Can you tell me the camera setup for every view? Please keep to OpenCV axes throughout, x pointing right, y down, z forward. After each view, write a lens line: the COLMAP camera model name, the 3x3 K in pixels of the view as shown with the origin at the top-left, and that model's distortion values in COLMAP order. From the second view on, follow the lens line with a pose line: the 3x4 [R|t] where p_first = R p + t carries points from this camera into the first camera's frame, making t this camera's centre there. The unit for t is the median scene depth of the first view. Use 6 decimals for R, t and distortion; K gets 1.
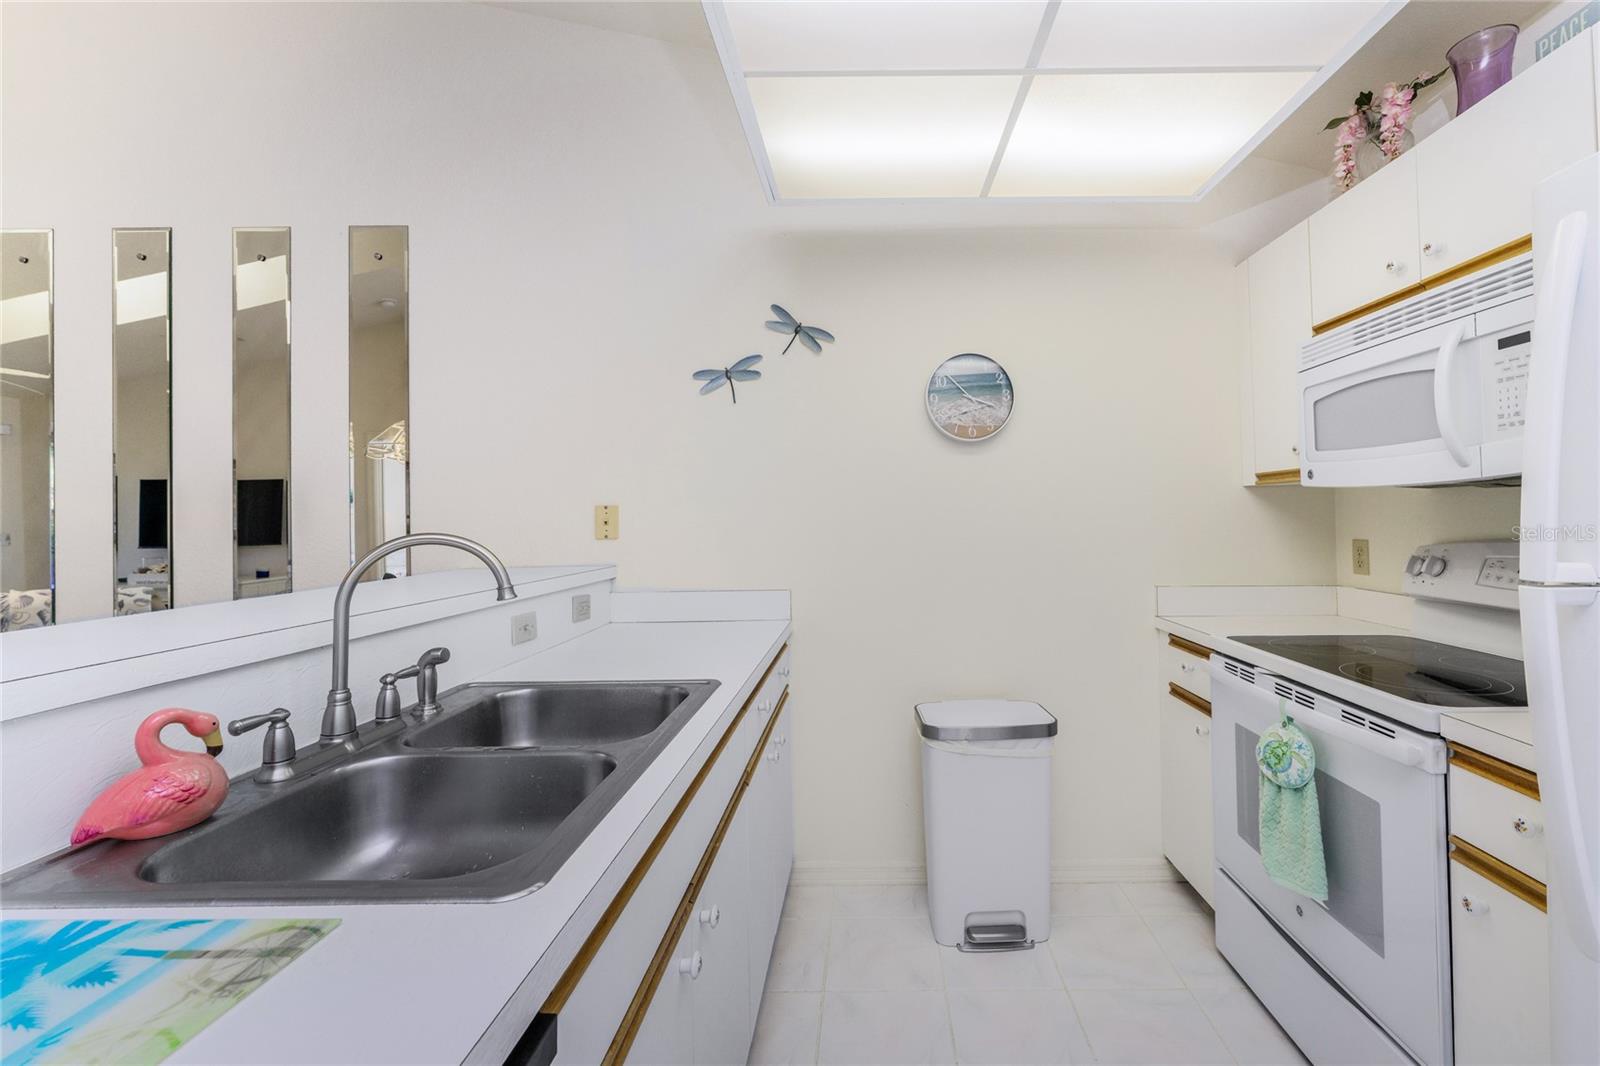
lens RADIAL K [[663.1, 0, 899.0], [0, 663.1, 505.6], [0, 0, 1]] dist [0.000147, -0.000026]
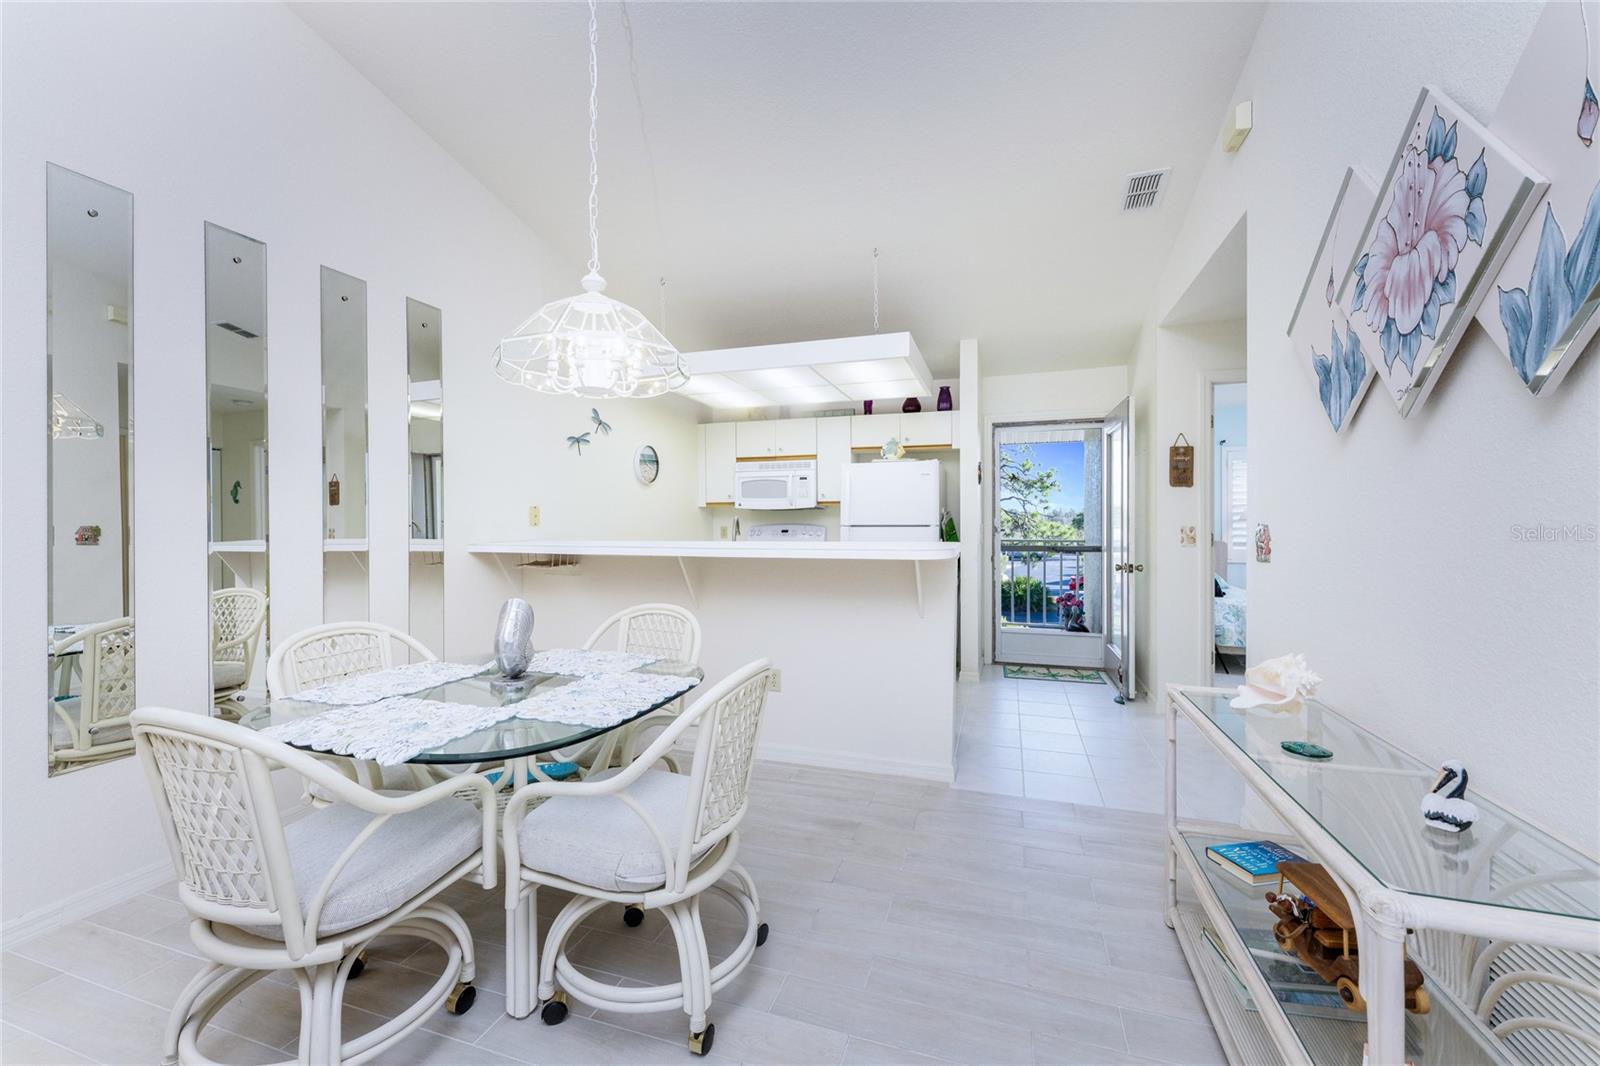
lens RADIAL K [[650.8, 0, 793.8], [0, 650.8, 523.6], [0, 0, 1]] dist [0.014755, 0.000320]
pose [[0.316710, 0.008714, 0.948482, -2.304534], [-0.010719, 0.999927, -0.005607, 0.059849], [-0.948462, -0.008391, 0.316780, -0.244500]]
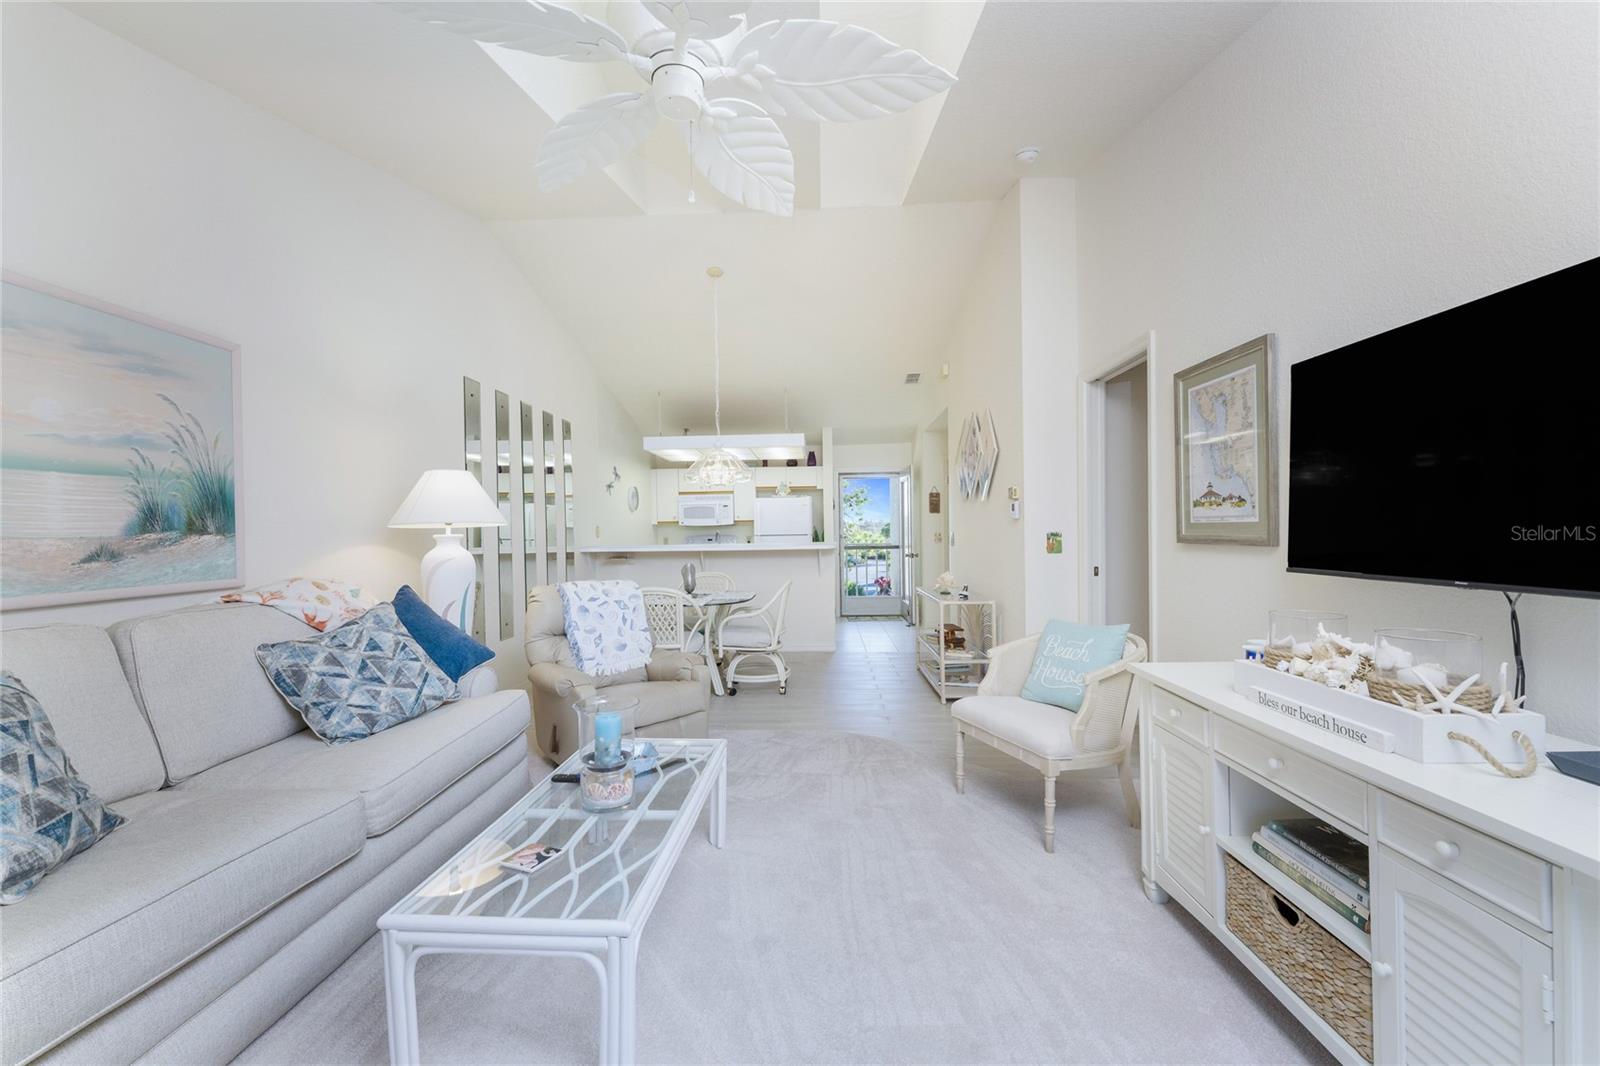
lens RADIAL K [[640.4, 0, 798.5], [0, 640.4, 536.9], [0, 0, 1]] dist [-0.000271, -0.000871]
pose [[0.047702, 0.003261, 0.998856, -4.119738], [0.005034, 0.999981, -0.003505, 0.078386], [-0.998849, 0.005195, 0.047684, -0.079678]]
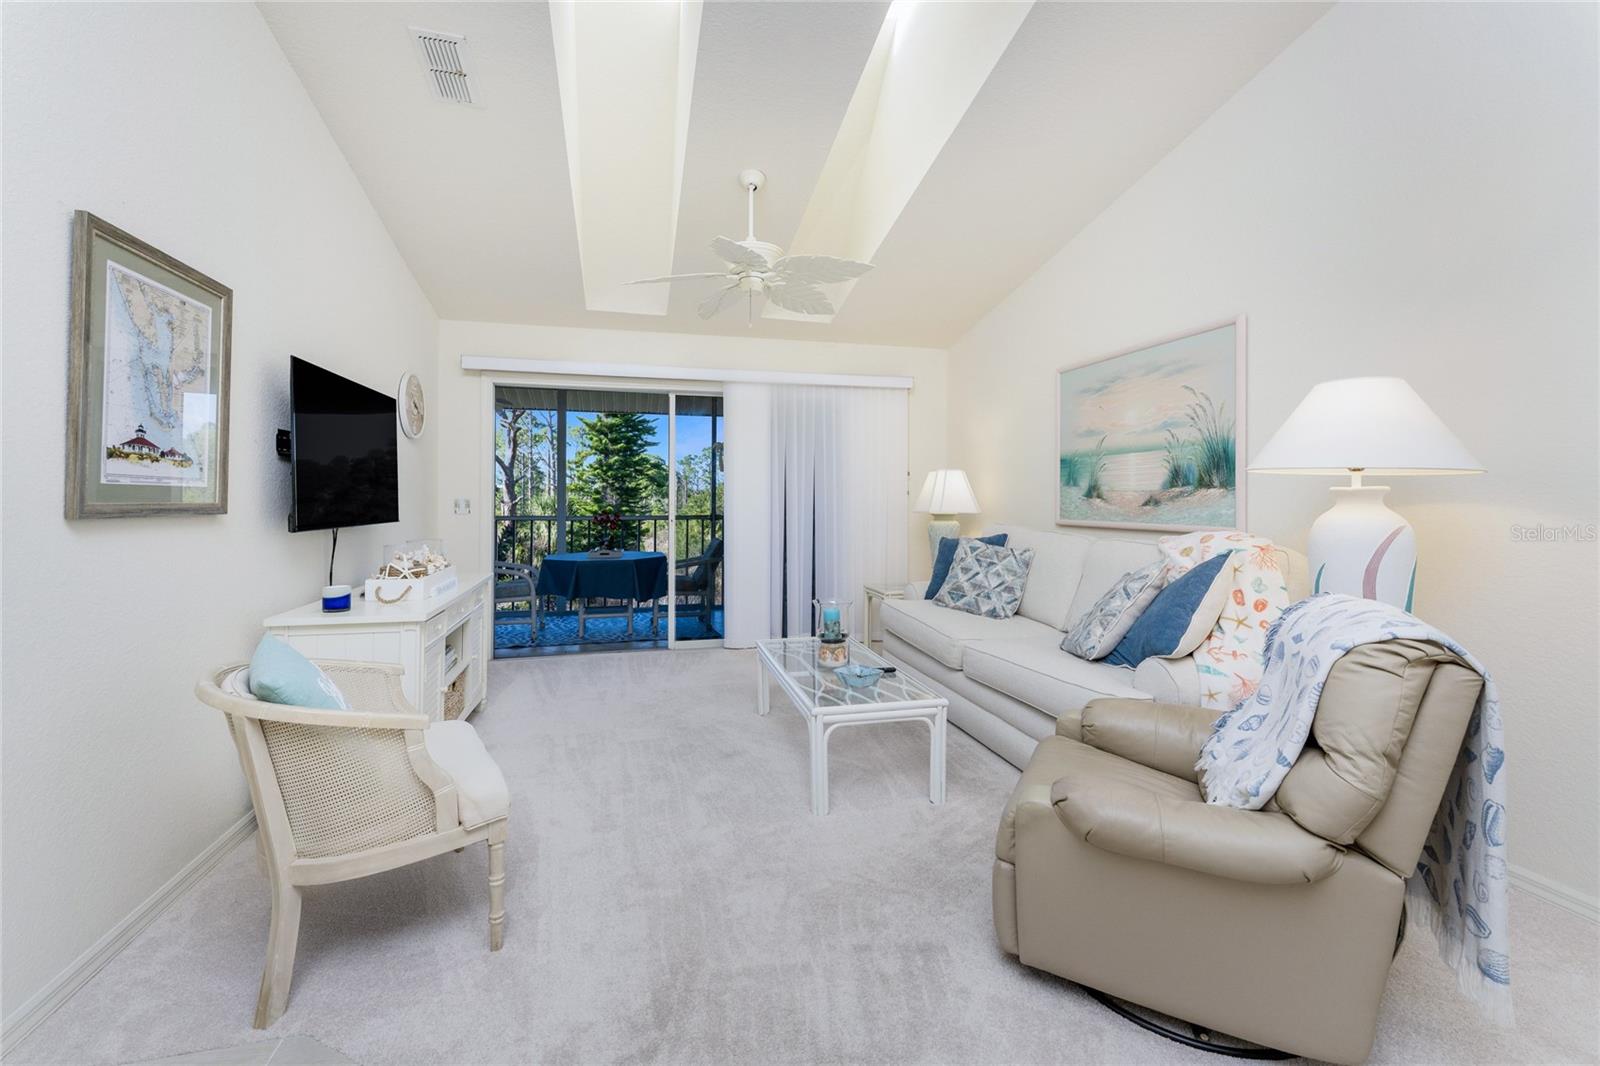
lens RADIAL K [[652.9, 0, 789.4], [0, 652.9, 492.6], [0, 0, 1]] dist [-0.000512, -0.000059]
pose [[0.240856, 0.002749, -0.970557, -1.628680], [0.006497, 0.999969, 0.004445, 0.060794], [0.970539, -0.007376, 0.240831, -0.212880]]
